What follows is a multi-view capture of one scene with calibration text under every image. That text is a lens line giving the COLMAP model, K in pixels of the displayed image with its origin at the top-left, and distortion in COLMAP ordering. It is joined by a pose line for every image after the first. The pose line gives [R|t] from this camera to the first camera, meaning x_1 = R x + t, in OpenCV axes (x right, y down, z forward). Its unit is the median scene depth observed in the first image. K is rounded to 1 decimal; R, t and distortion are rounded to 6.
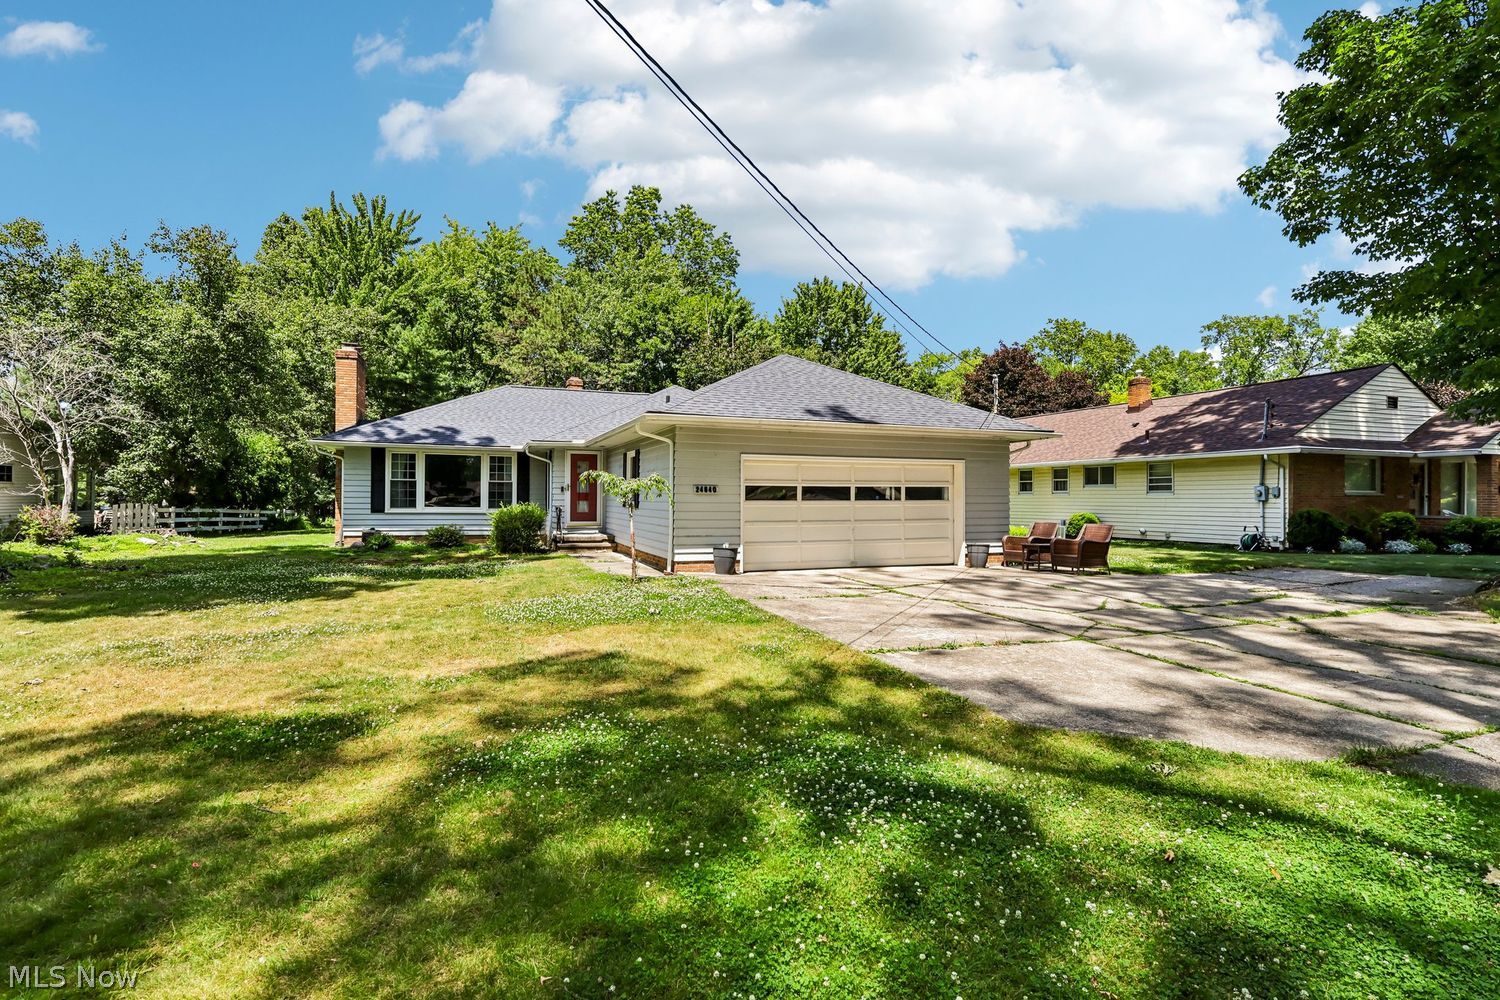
lens RADIAL K [[704.0, 0, 726.1], [0, 704.0, 493.9], [0, 0, 1]] dist [0.001089, 0.000504]
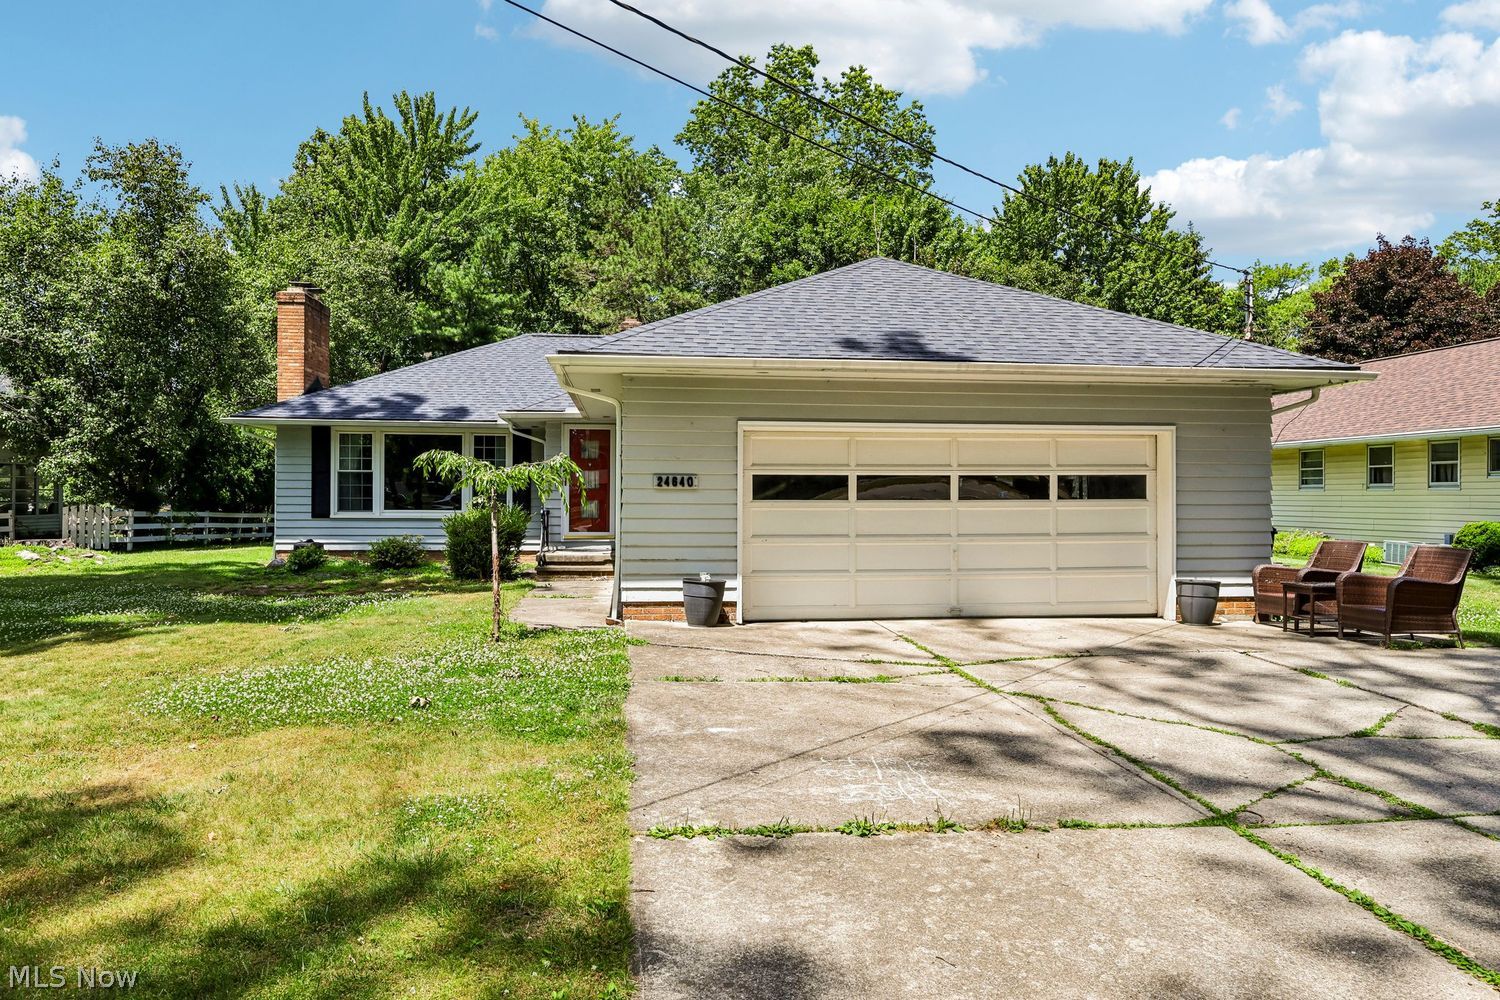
lens RADIAL K [[990.9, 0, 717.7], [0, 990.9, 490.7], [0, 0, 1]] dist [-0.000896, 0.000530]
pose [[0.971831, -0.003421, -0.235656, 0.079940], [0.003401, 0.999994, -0.000494, 0.000700], [0.235656, -0.000321, 0.971836, 0.078107]]
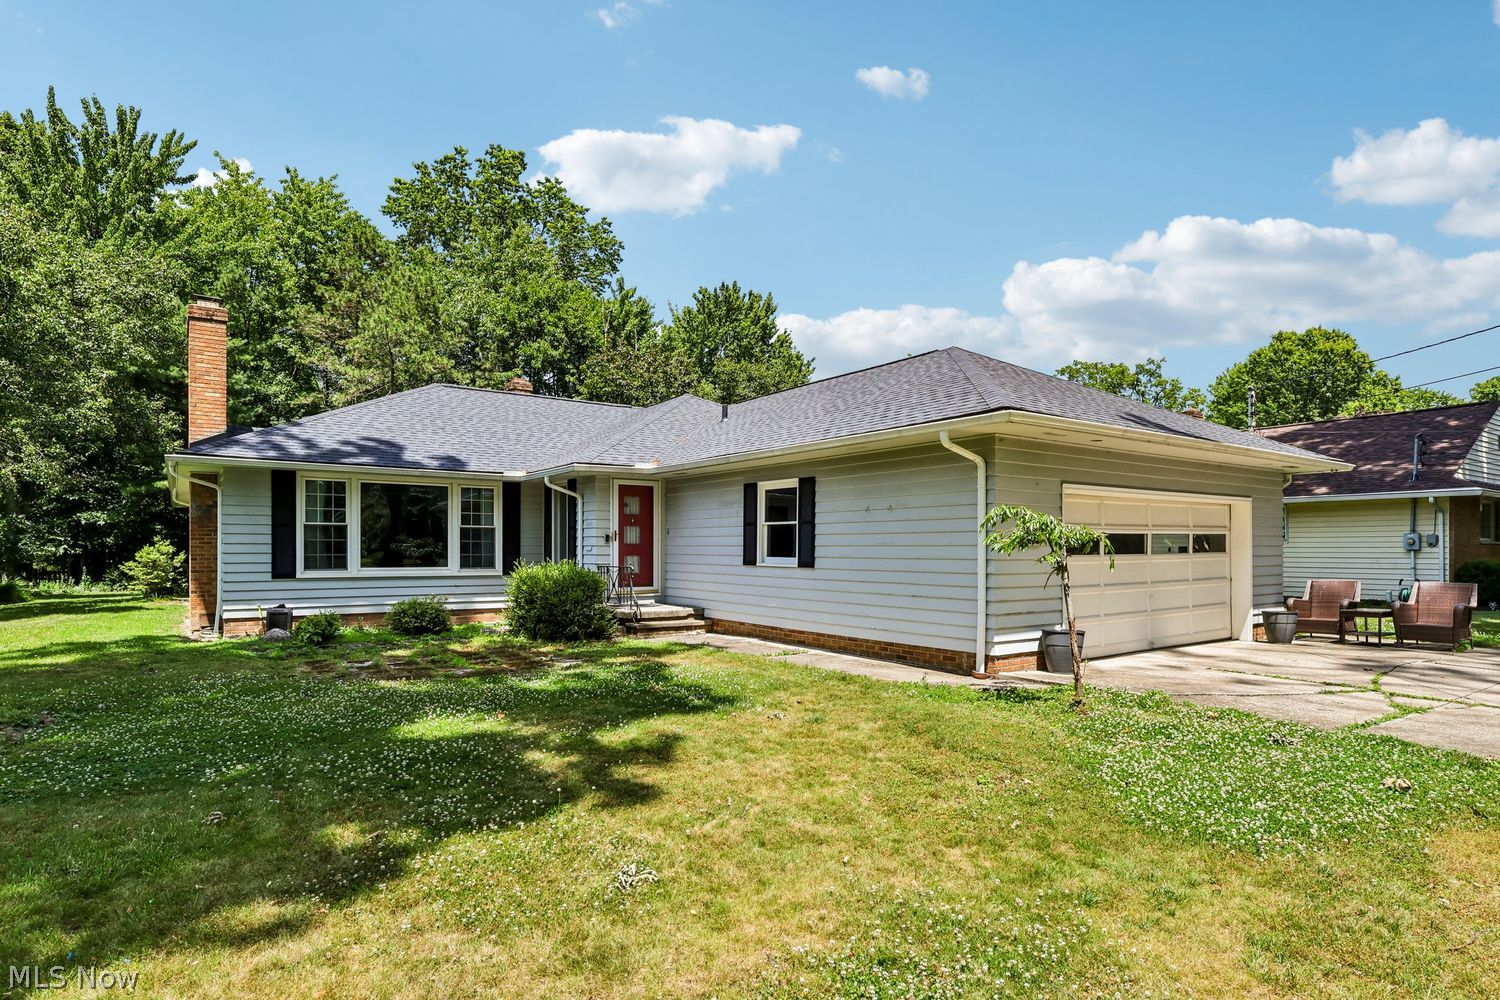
lens RADIAL K [[804.1, 0, 744.0], [0, 804.1, 548.4], [0, 0, 1]] dist [-0.000880, -0.001224]
pose [[0.965952, -0.005423, 0.258664, -0.182018], [0.003567, 0.999964, 0.007643, -0.001699], [-0.258696, -0.006460, 0.965937, 0.146584]]
